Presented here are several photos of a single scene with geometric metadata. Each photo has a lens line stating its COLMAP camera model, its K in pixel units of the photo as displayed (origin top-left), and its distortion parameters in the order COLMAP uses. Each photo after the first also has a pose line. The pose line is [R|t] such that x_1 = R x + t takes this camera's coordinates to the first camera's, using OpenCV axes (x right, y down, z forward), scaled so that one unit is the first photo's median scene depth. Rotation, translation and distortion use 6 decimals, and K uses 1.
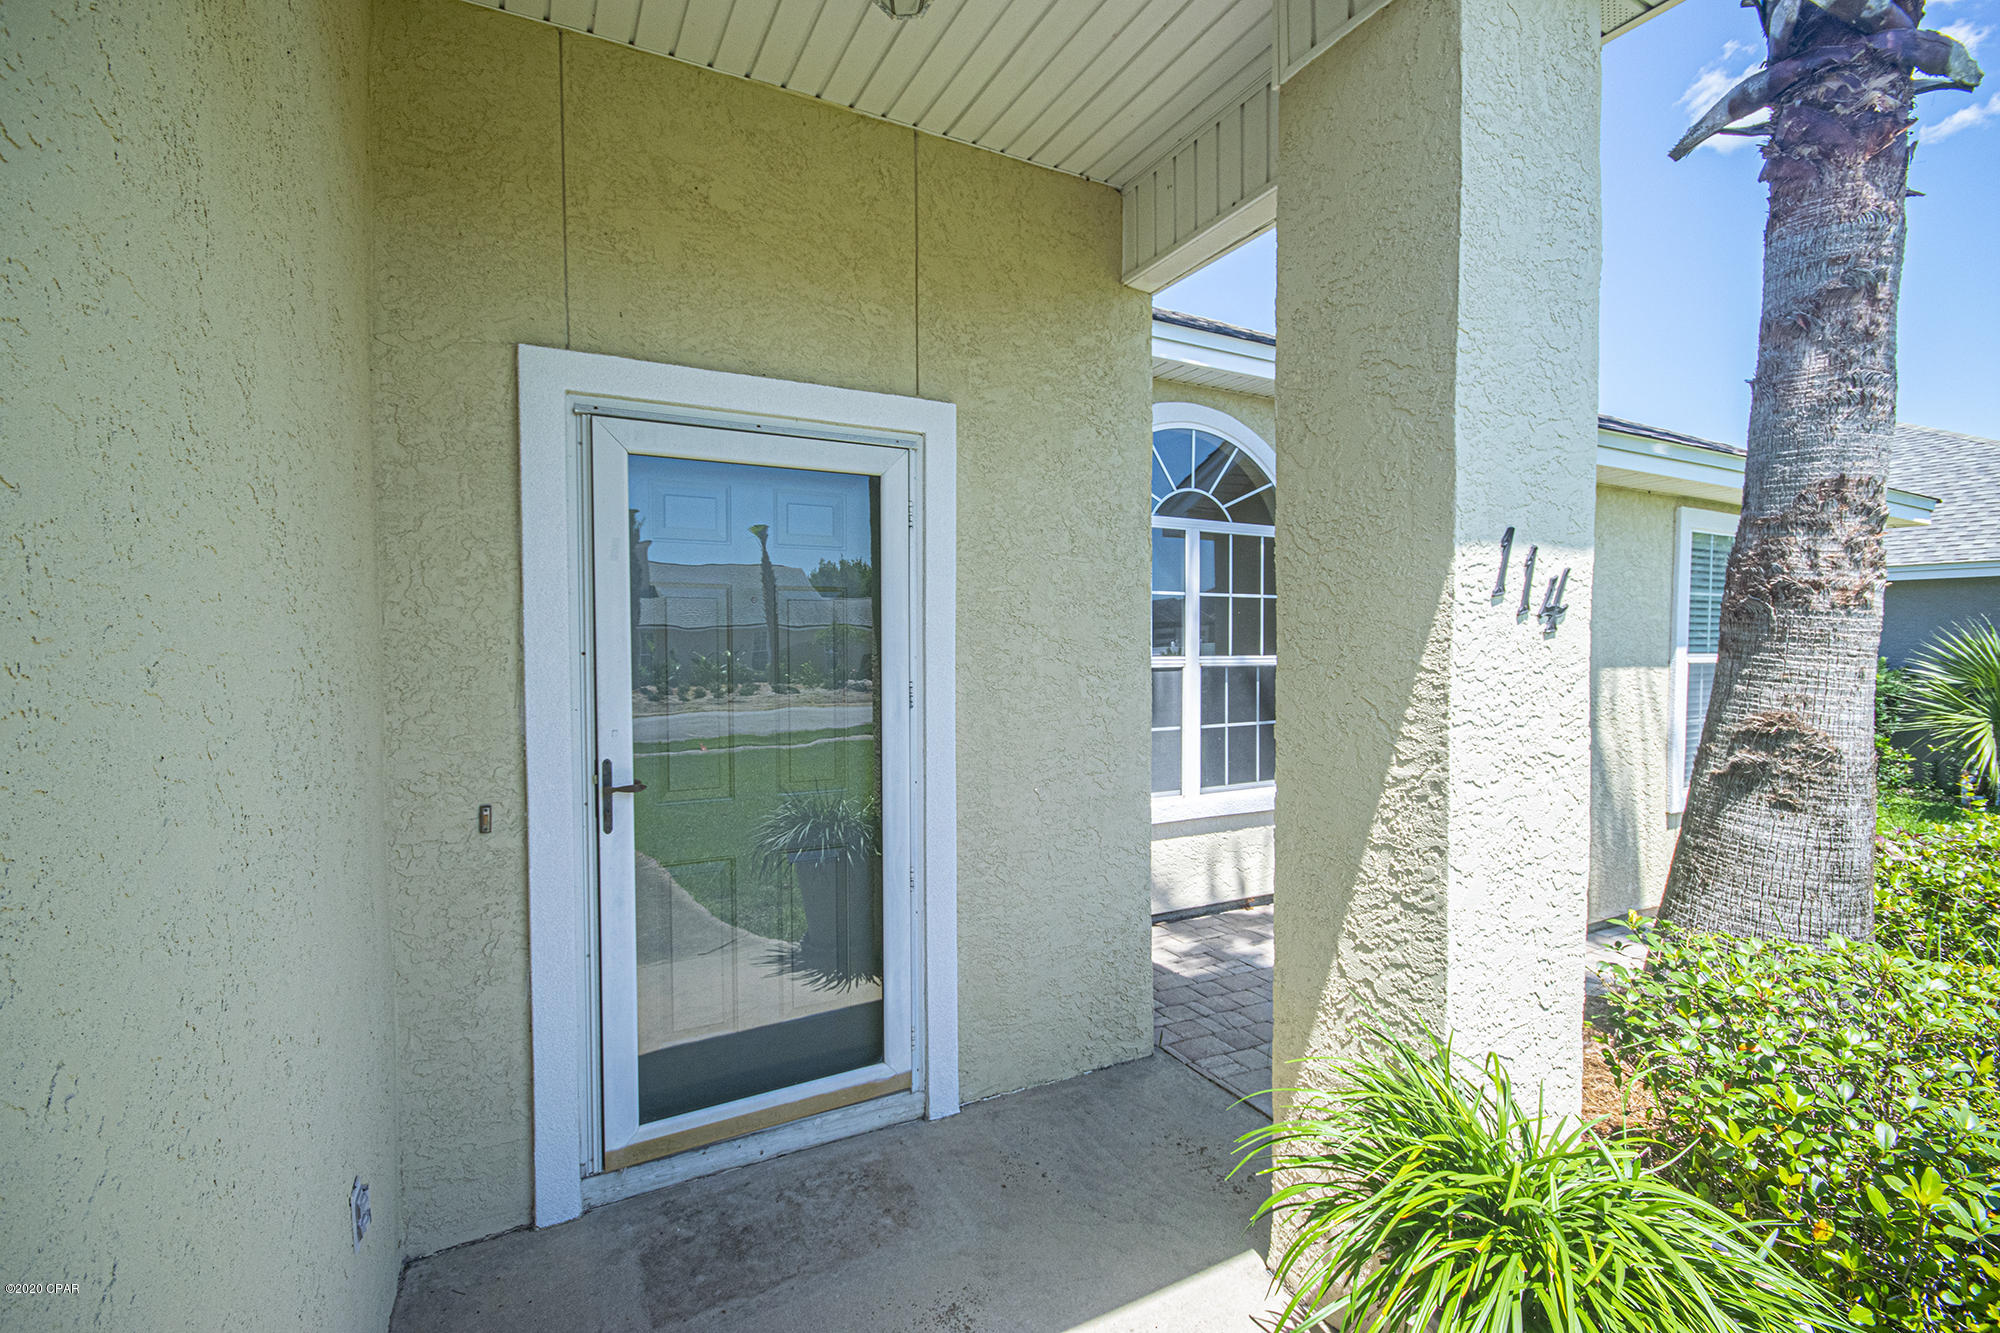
lens RADIAL K [[876.7, 0, 1000.6], [0, 876.7, 674.3], [0, 0, 1]] dist [0.008150, -0.012121]
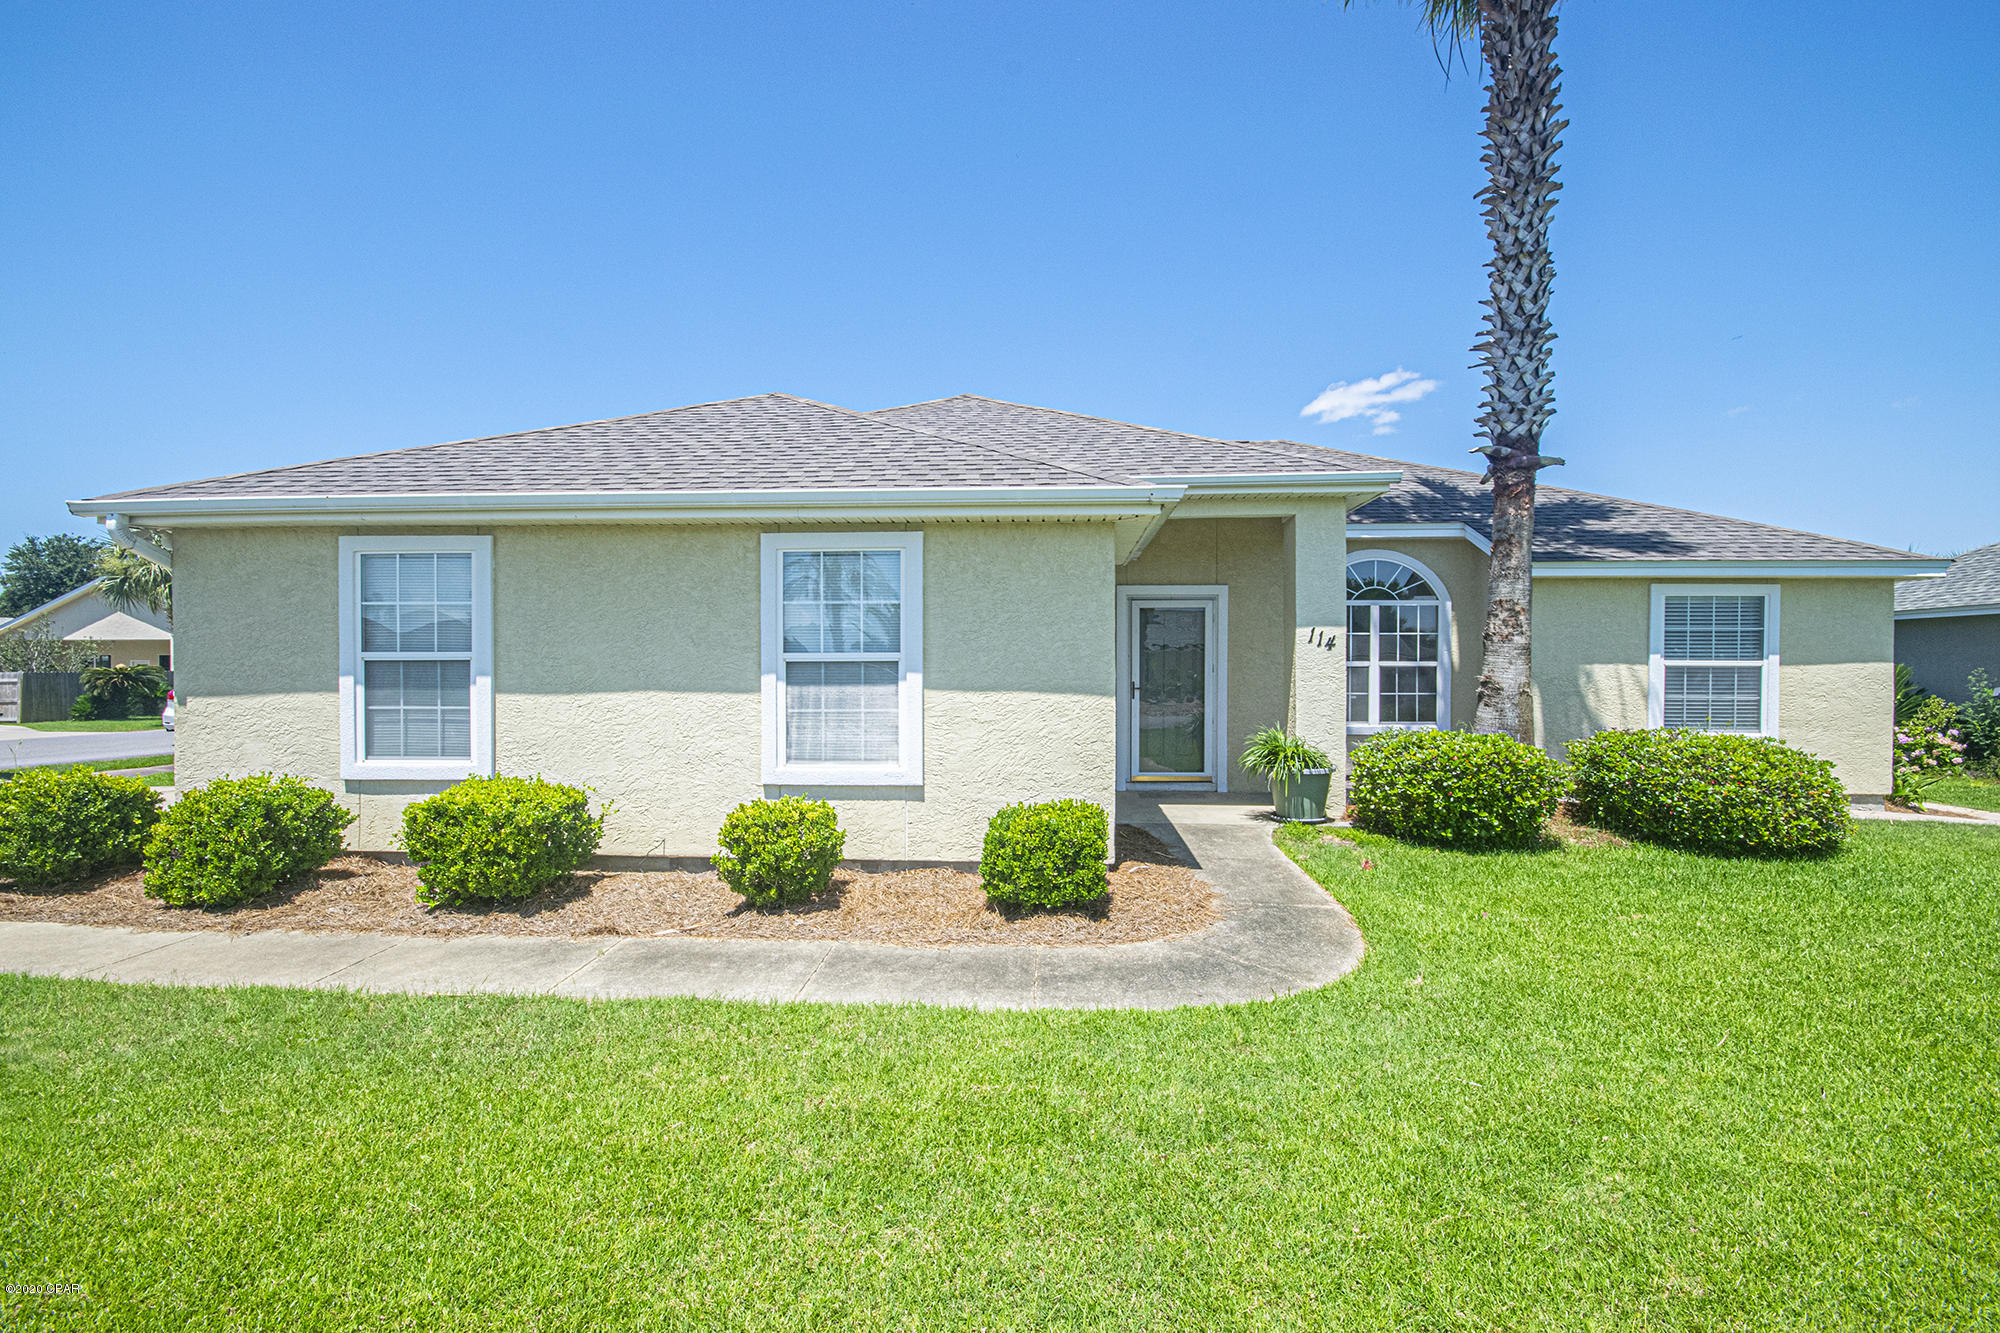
lens RADIAL K [[876.7, 0, 1003.4], [0, 876.7, 675.1], [0, 0, 1]] dist [0.008150, -0.012121]
pose [[0.853405, 0.007181, -0.521199, 0.577490], [-0.021381, 0.999546, -0.021238, 0.080532], [0.520810, 0.029268, 0.853171, -1.389761]]
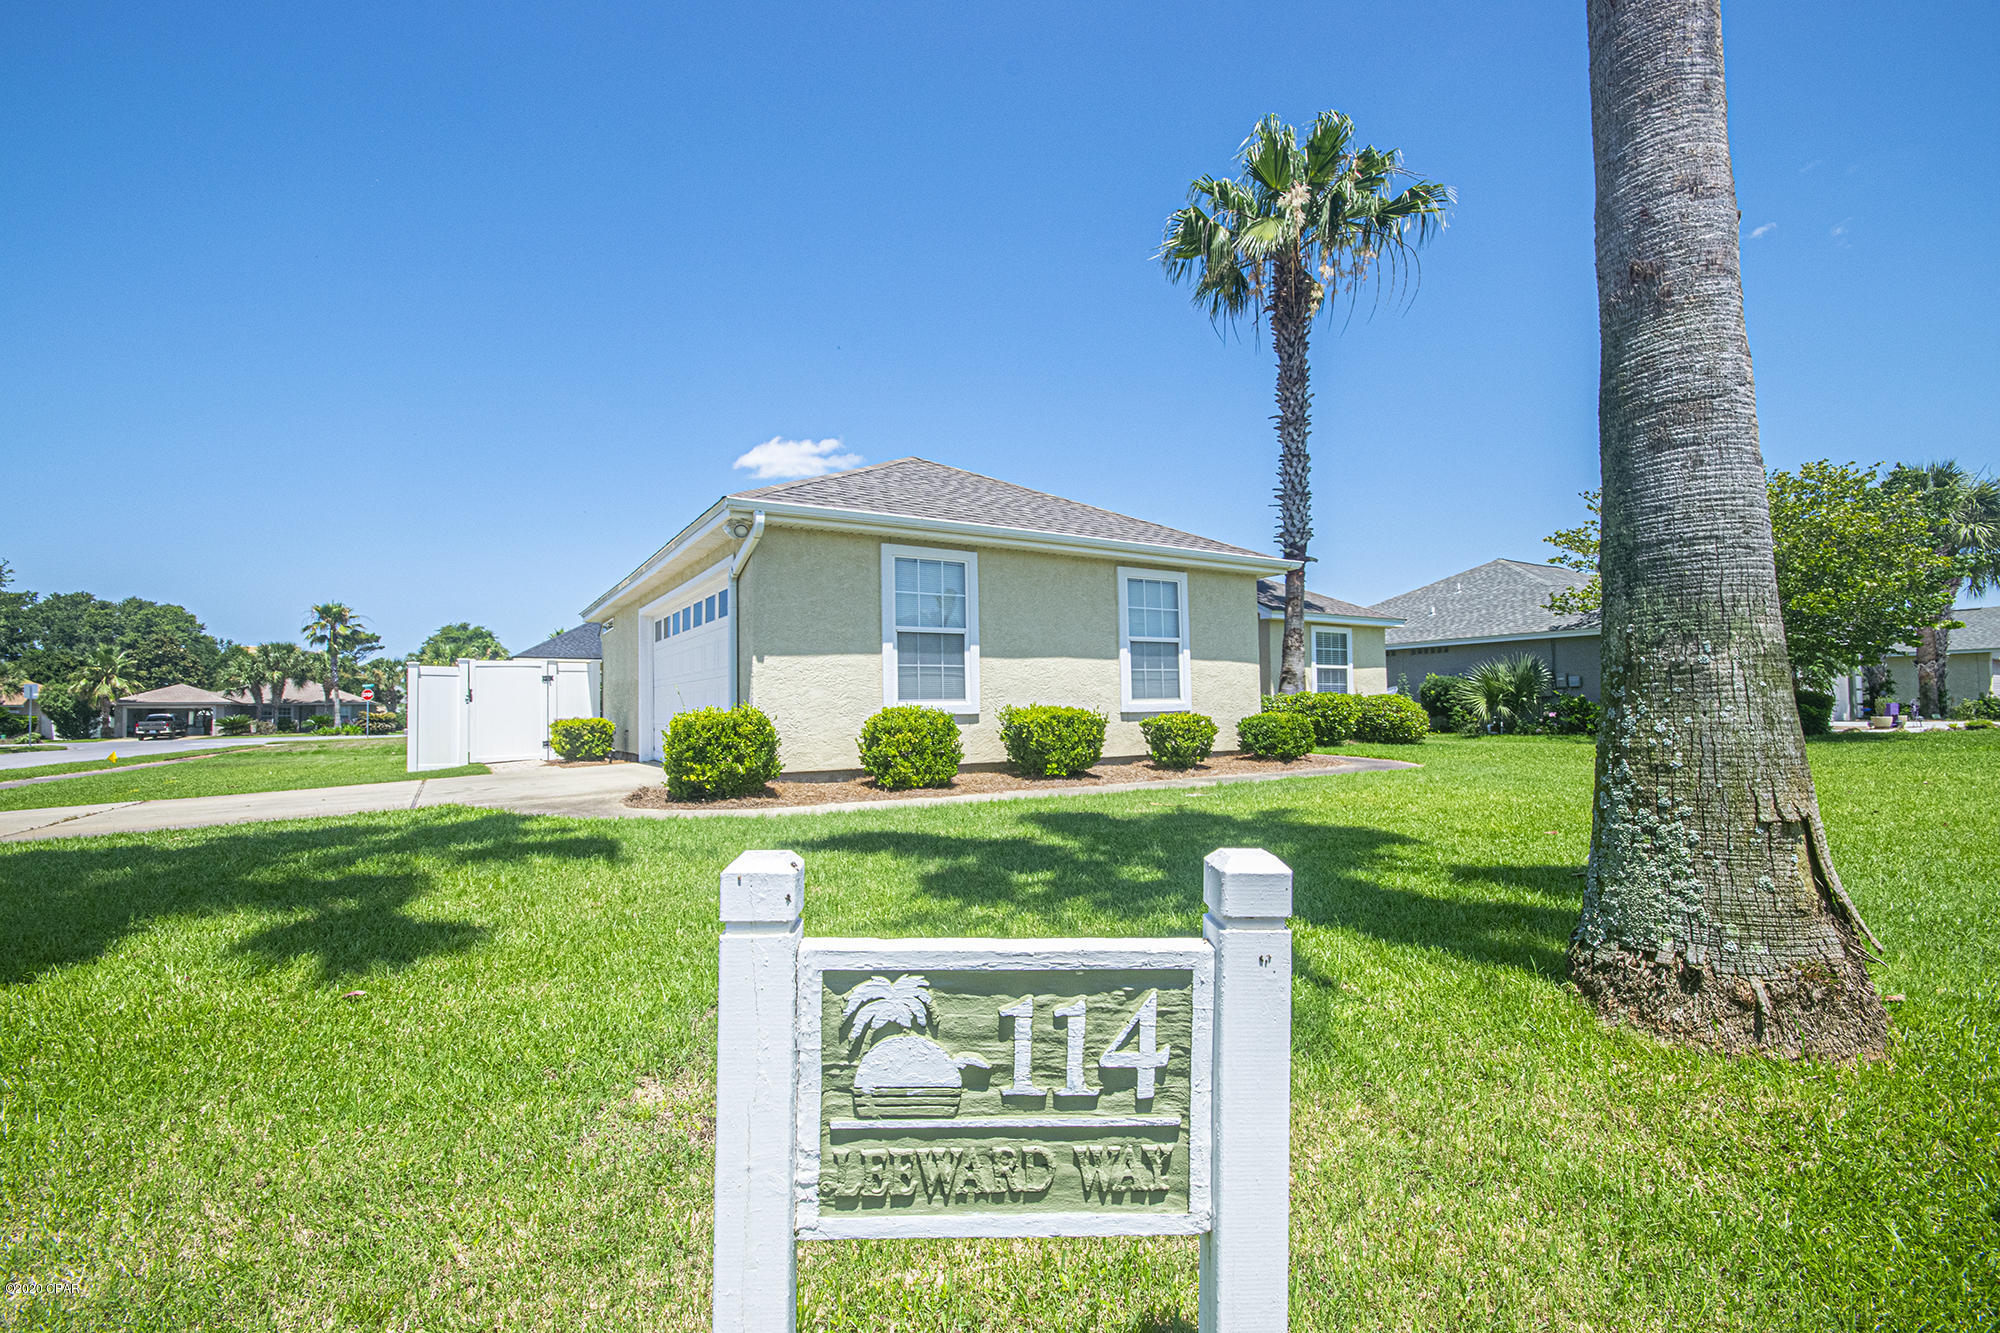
lens RADIAL K [[876.7, 0, 1017.2], [0, 876.7, 665.9], [0, 0, 1]] dist [0.008150, -0.012121]
pose [[0.996048, -0.009226, 0.088333, -0.788745], [0.016856, 0.996150, -0.086030, 0.279116], [-0.087200, 0.087179, 0.992369, -2.578081]]
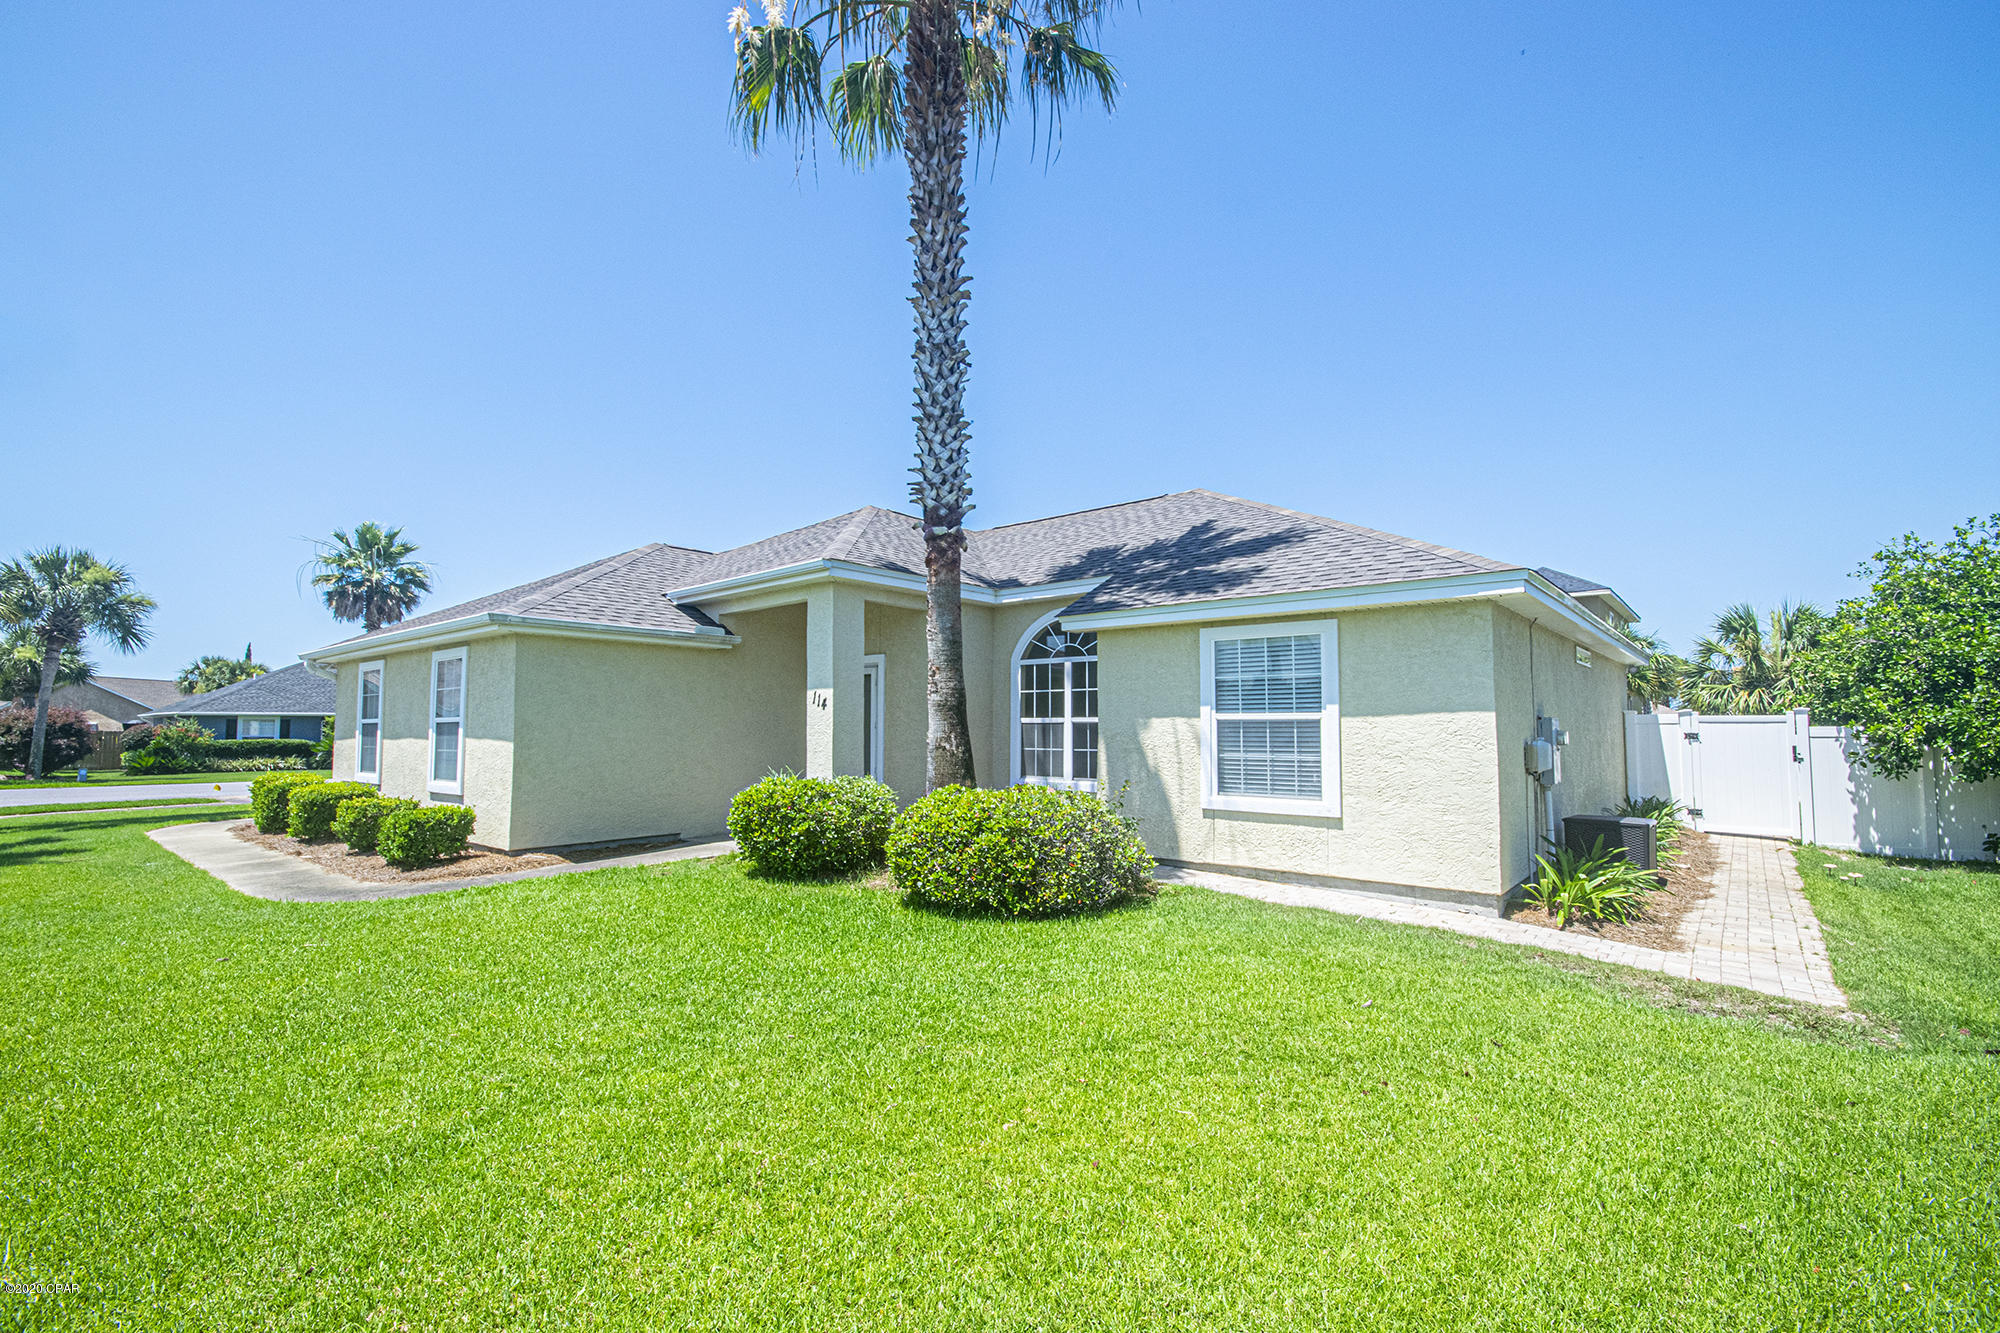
lens RADIAL K [[876.7, 0, 984.2], [0, 876.7, 674.8], [0, 0, 1]] dist [0.008150, -0.012121]
pose [[0.364415, -0.054698, -0.929629, 2.249838], [-0.031414, 0.996983, -0.070975, 0.036231], [0.930706, 0.055068, 0.361598, -0.018557]]
